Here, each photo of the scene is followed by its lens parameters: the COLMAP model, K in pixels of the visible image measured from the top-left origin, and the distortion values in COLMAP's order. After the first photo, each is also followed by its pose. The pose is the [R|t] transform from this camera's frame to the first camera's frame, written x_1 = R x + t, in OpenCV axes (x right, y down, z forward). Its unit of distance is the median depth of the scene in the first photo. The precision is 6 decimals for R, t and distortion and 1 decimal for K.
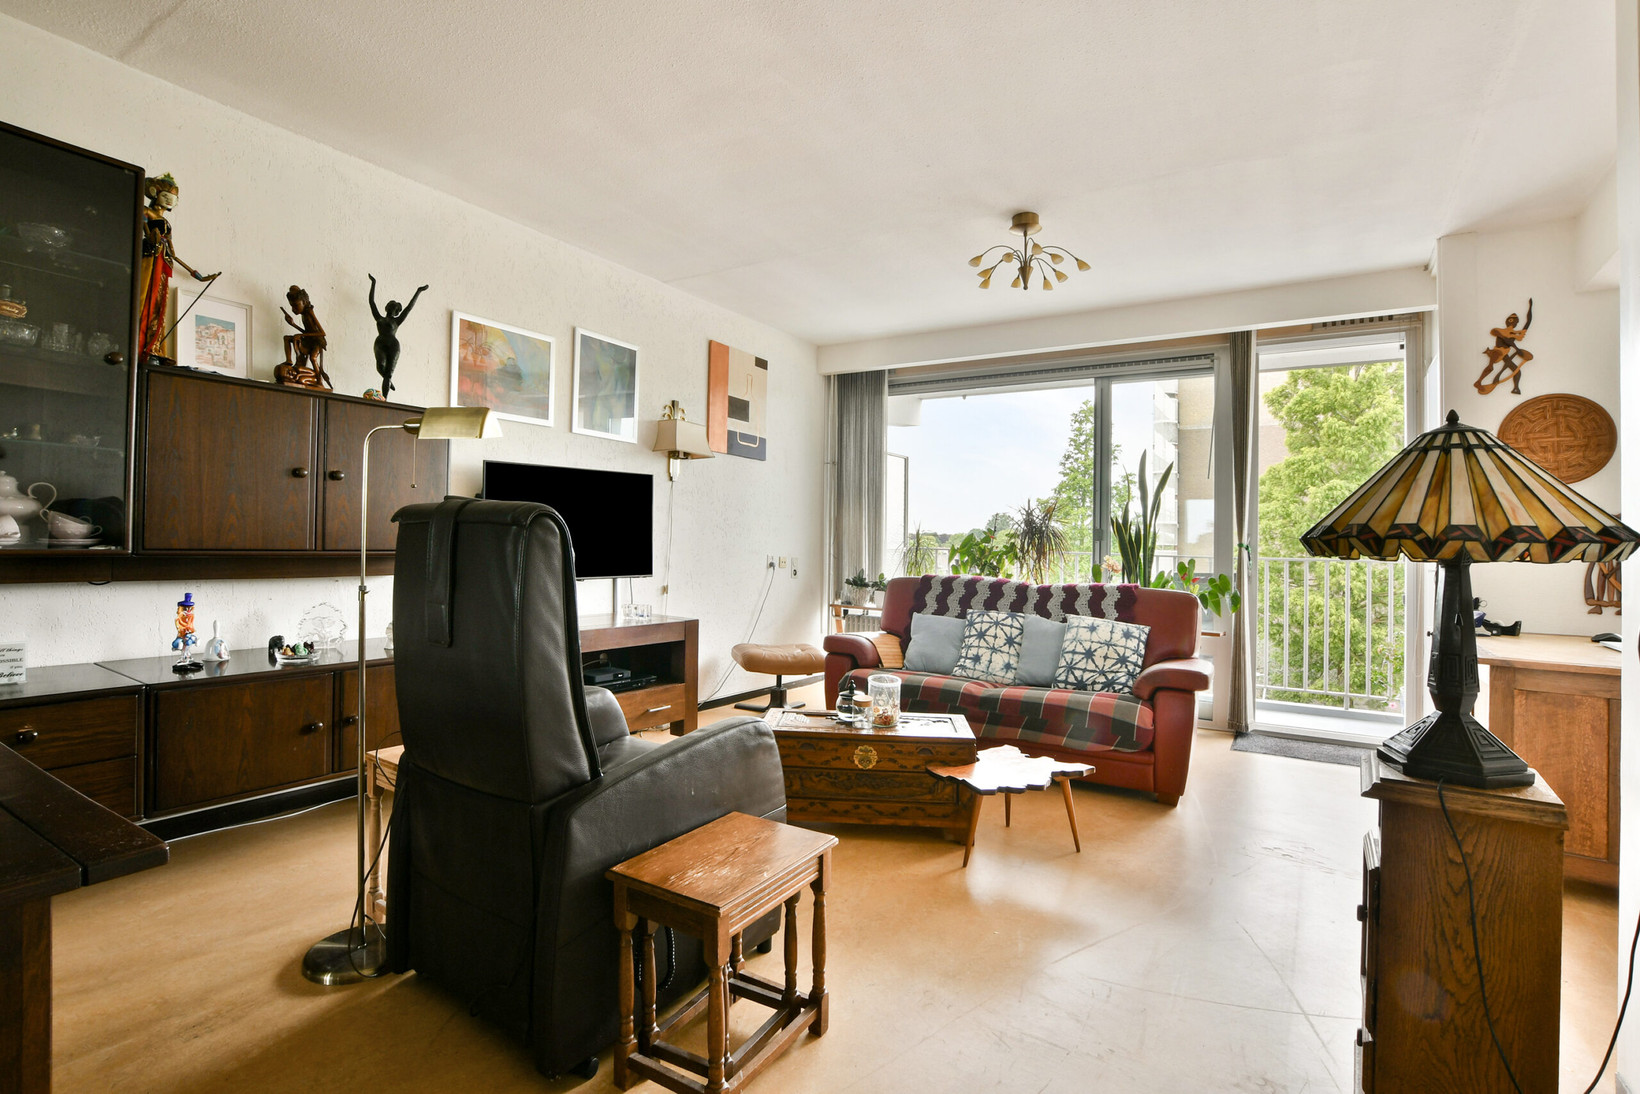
lens RADIAL K [[770.6, 0, 822.8], [0, 770.6, 538.0], [0, 0, 1]] dist [-0.022874, 0.006432]
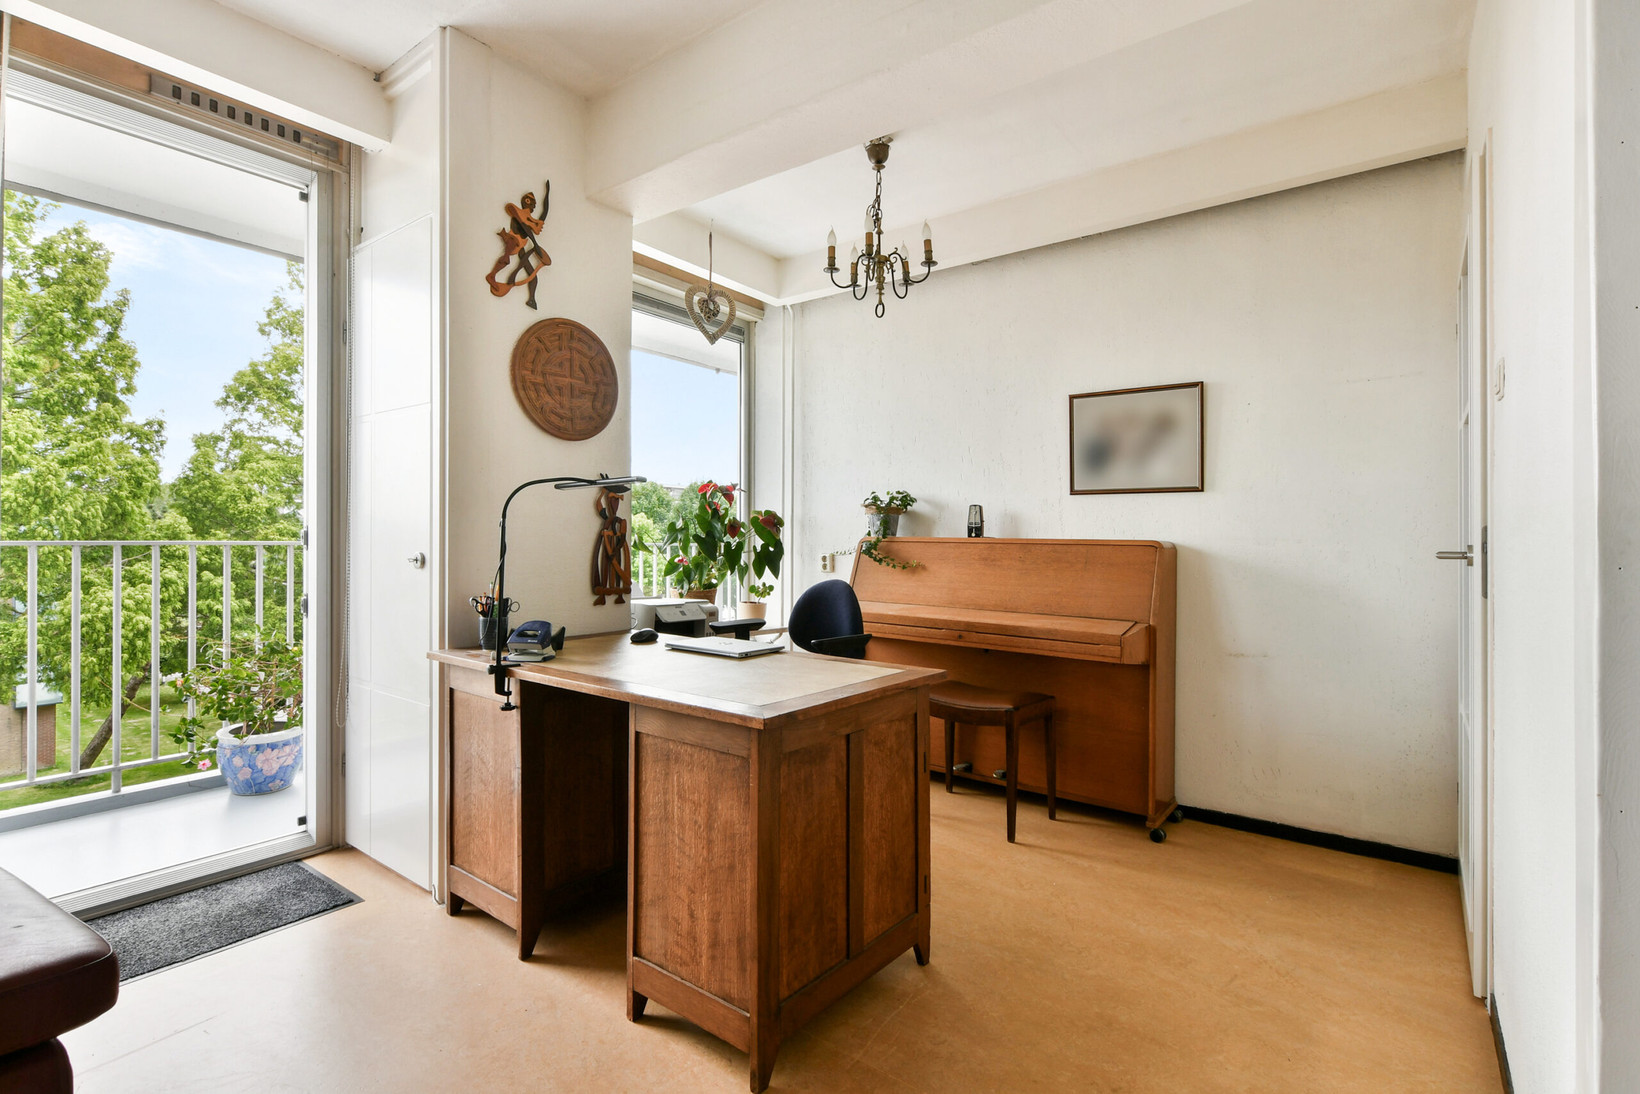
lens RADIAL K [[770.6, 0, 841.8], [0, 770.6, 543.8], [0, 0, 1]] dist [-0.022874, 0.006432]
pose [[0.070489, -0.027820, 0.997125, 0.180225], [-0.015723, 0.999456, 0.028996, 0.005337], [-0.997389, -0.017721, 0.070013, 0.559145]]
